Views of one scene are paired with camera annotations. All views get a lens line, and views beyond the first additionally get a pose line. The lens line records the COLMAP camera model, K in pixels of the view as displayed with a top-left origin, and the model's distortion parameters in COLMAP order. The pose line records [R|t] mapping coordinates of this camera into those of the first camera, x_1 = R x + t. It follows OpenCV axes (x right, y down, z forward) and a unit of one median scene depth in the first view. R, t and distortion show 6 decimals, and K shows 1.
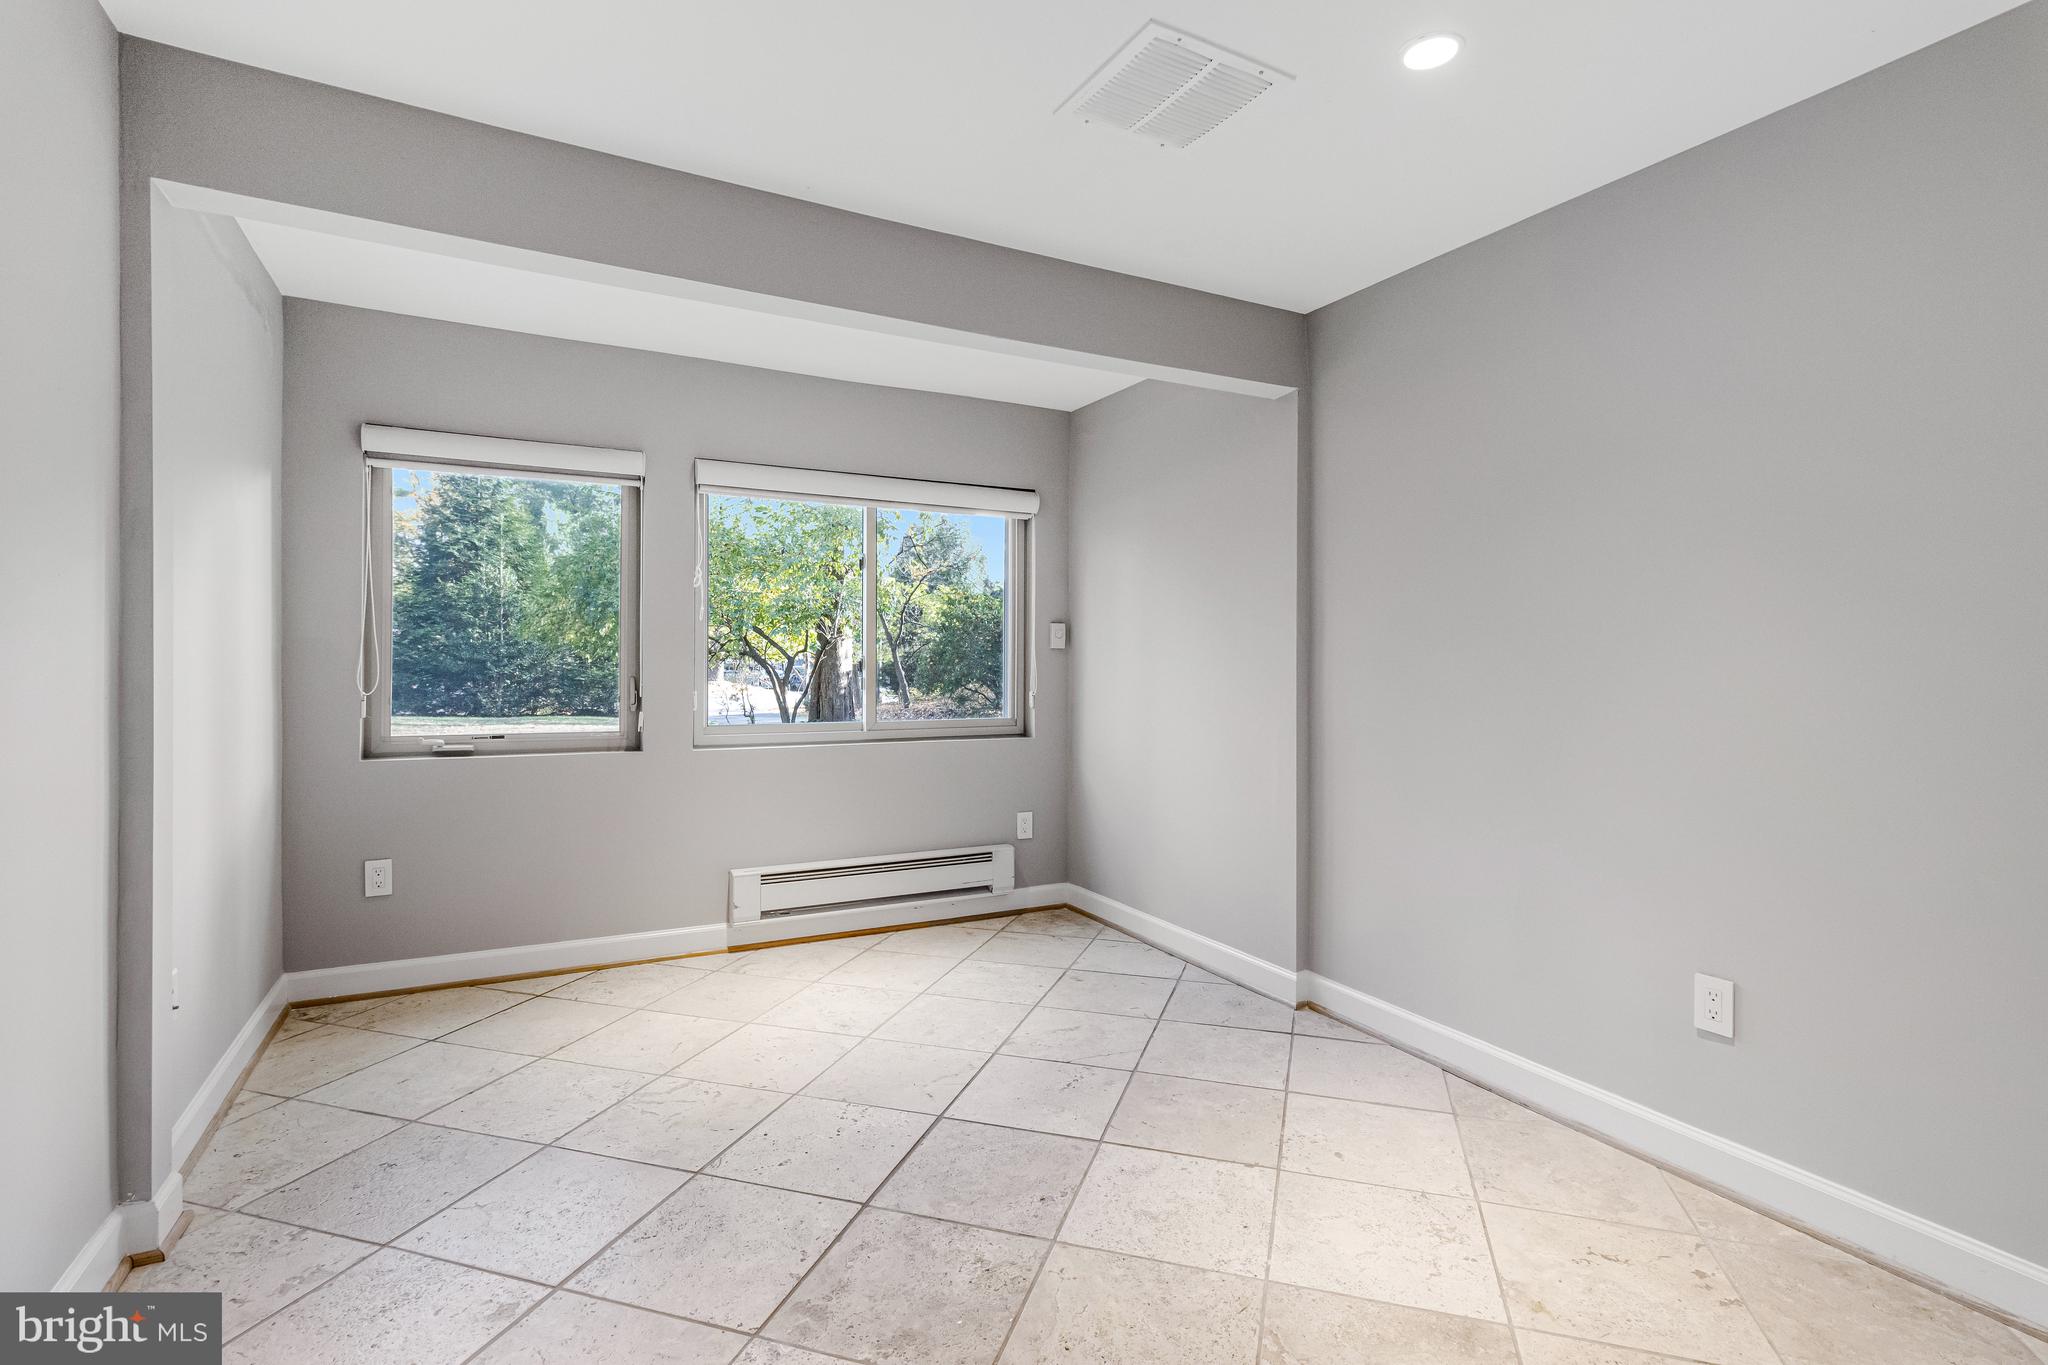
lens RADIAL K [[974.7, 0, 1034.7], [0, 974.7, 660.6], [0, 0, 1]] dist [0.007581, -0.000065]
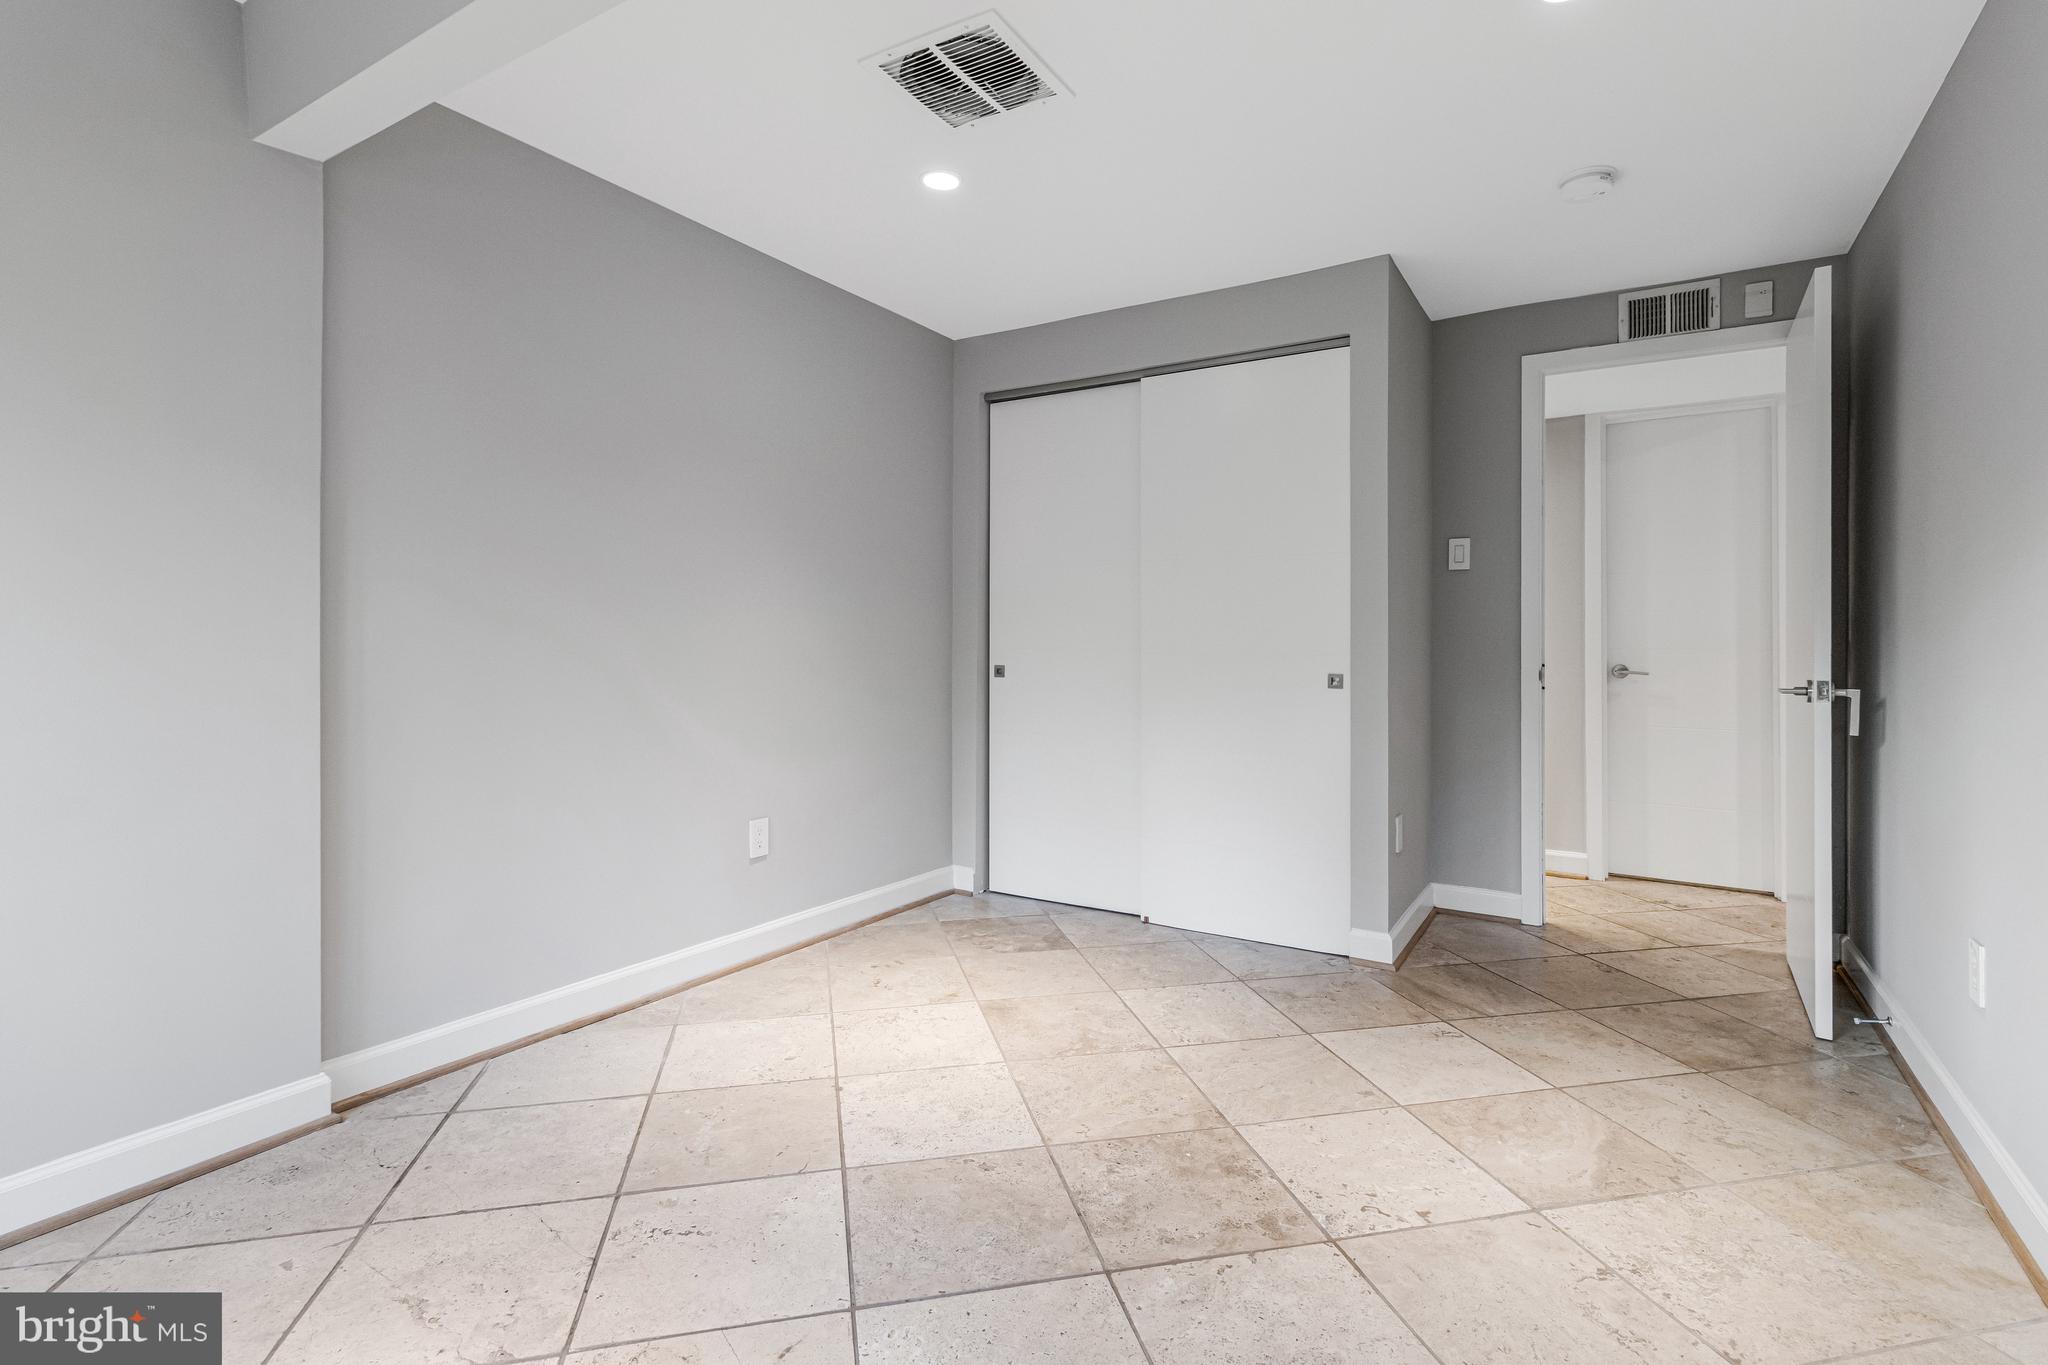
lens RADIAL K [[974.7, 0, 1034.7], [0, 974.7, 660.6], [0, 0, 1]] dist [0.007581, -0.000065]
pose [[-0.507980, -0.022176, 0.861083, -0.845007], [-0.006864, 0.999741, 0.021698, 0.056033], [-0.861341, 0.005111, -0.508001, 1.516800]]
